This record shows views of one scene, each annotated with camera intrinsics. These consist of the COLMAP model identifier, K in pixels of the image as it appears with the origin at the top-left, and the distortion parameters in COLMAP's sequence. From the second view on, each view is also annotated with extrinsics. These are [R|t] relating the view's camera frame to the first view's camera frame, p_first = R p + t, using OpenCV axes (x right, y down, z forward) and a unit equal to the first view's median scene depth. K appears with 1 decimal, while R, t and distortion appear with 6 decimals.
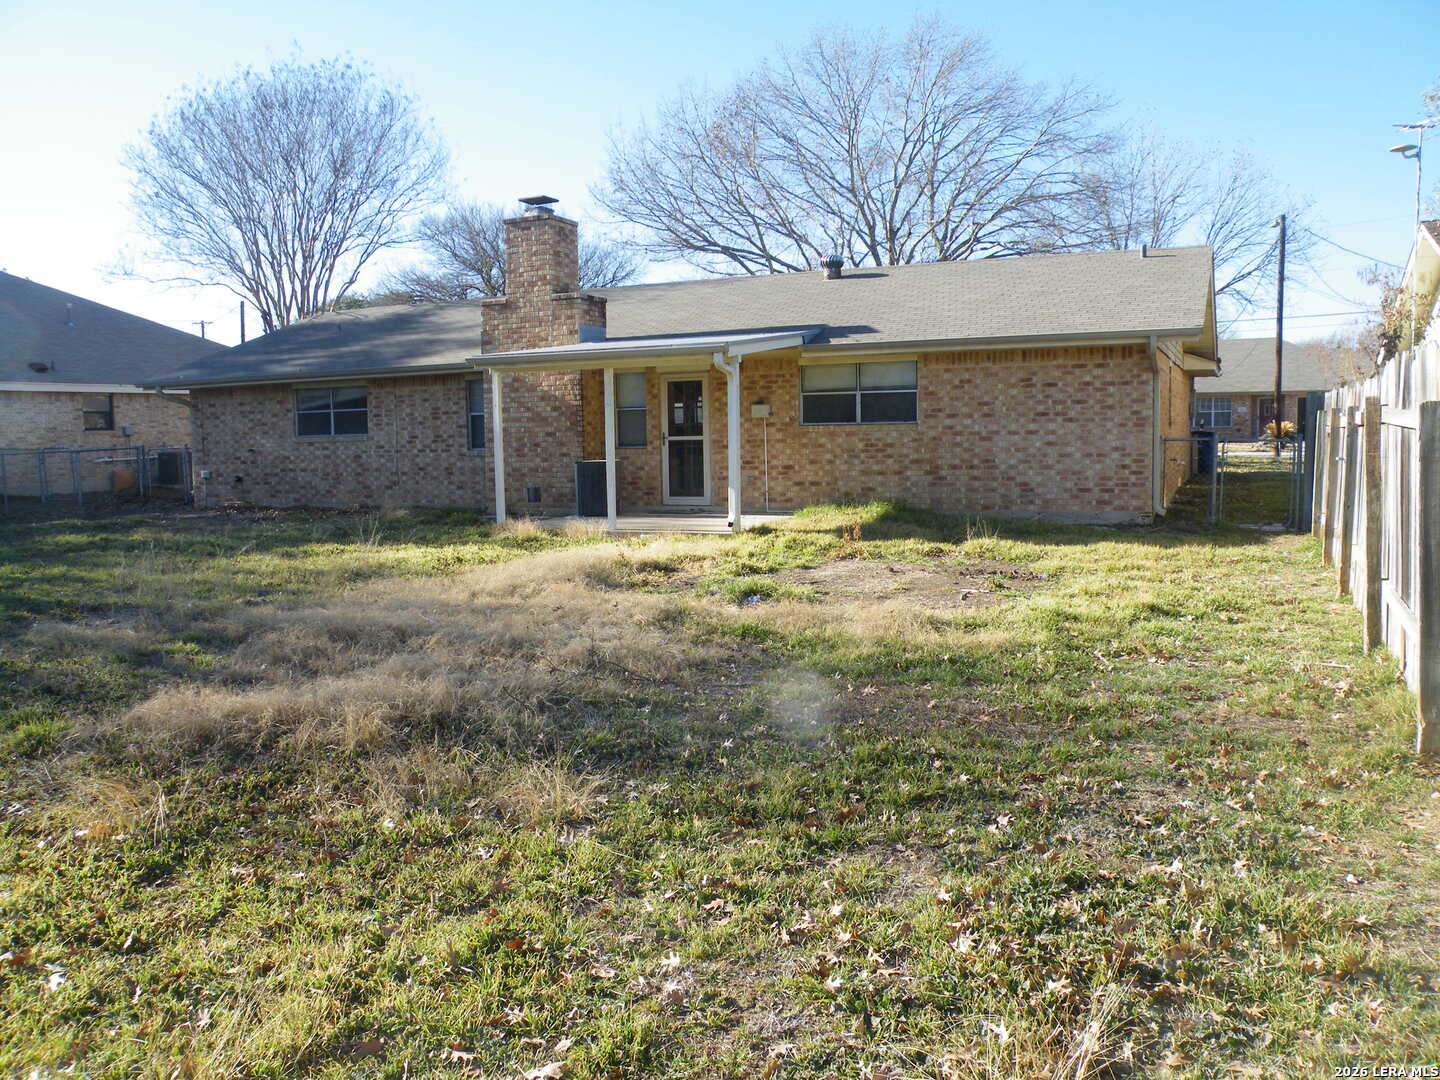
lens RADIAL K [[1174.7, 0, 707.2], [0, 1174.7, 545.6], [0, 0, 1]] dist [-0.164287, 0.168513]
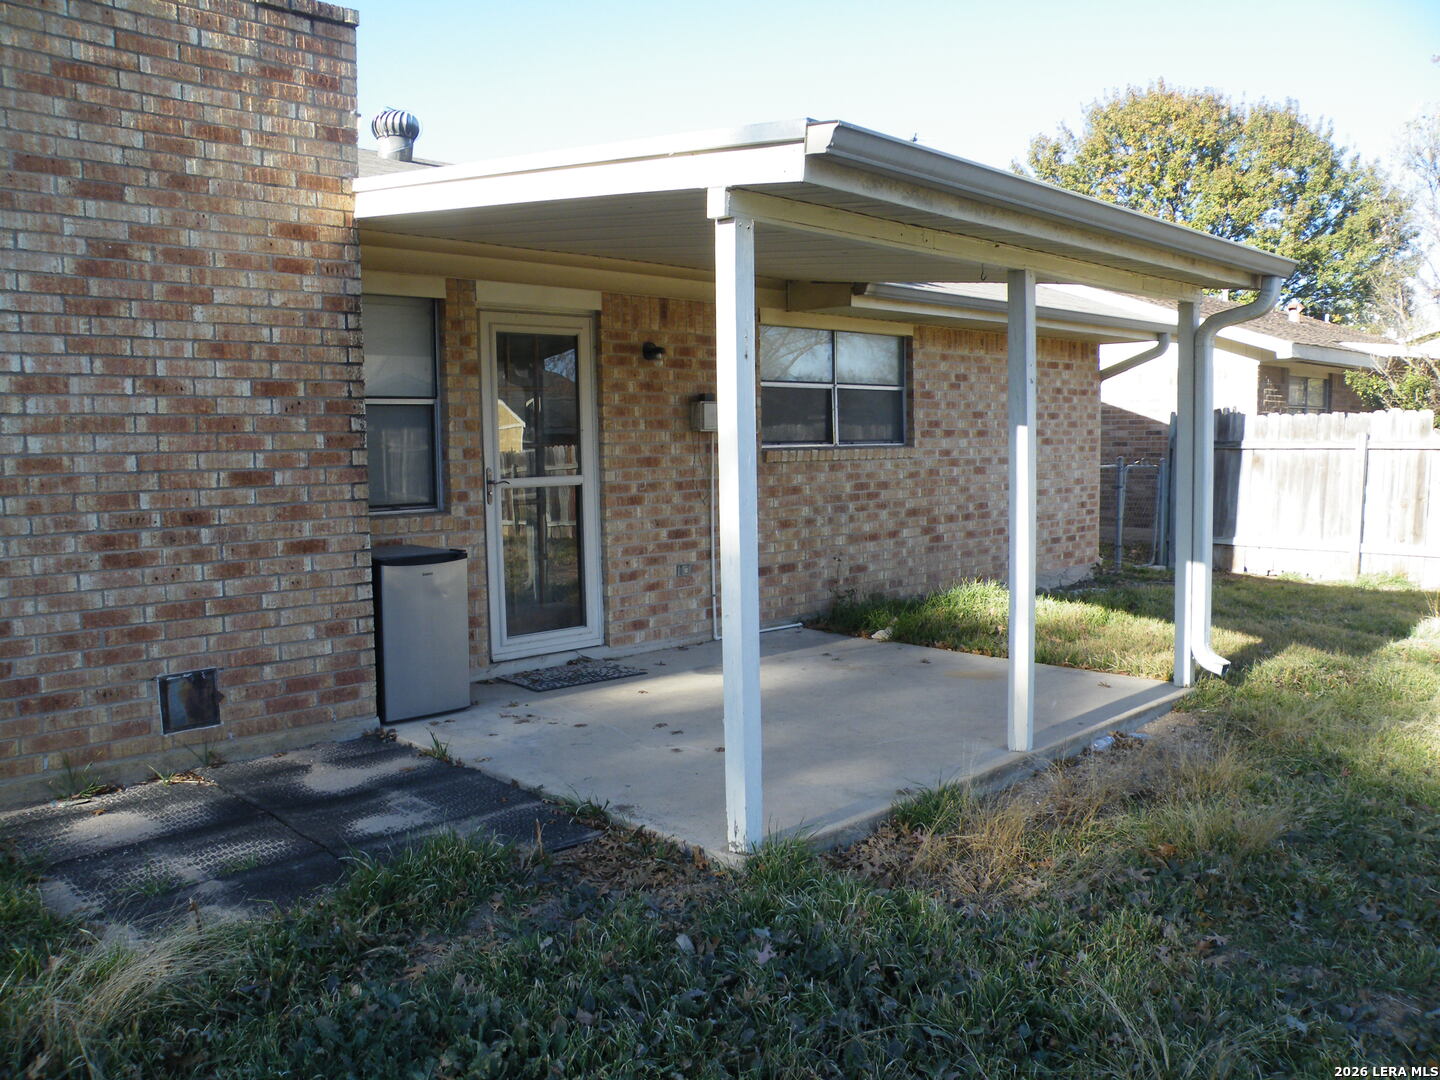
lens RADIAL K [[1174.7, 0, 707.2], [0, 1174.7, 545.6], [0, 0, 1]] dist [-0.164287, 0.168513]
pose [[0.363477, -0.070084, 0.928963, -0.387803], [0.099141, 0.994414, 0.036231, -0.085763], [-0.926313, 0.078929, 0.368395, 0.875113]]
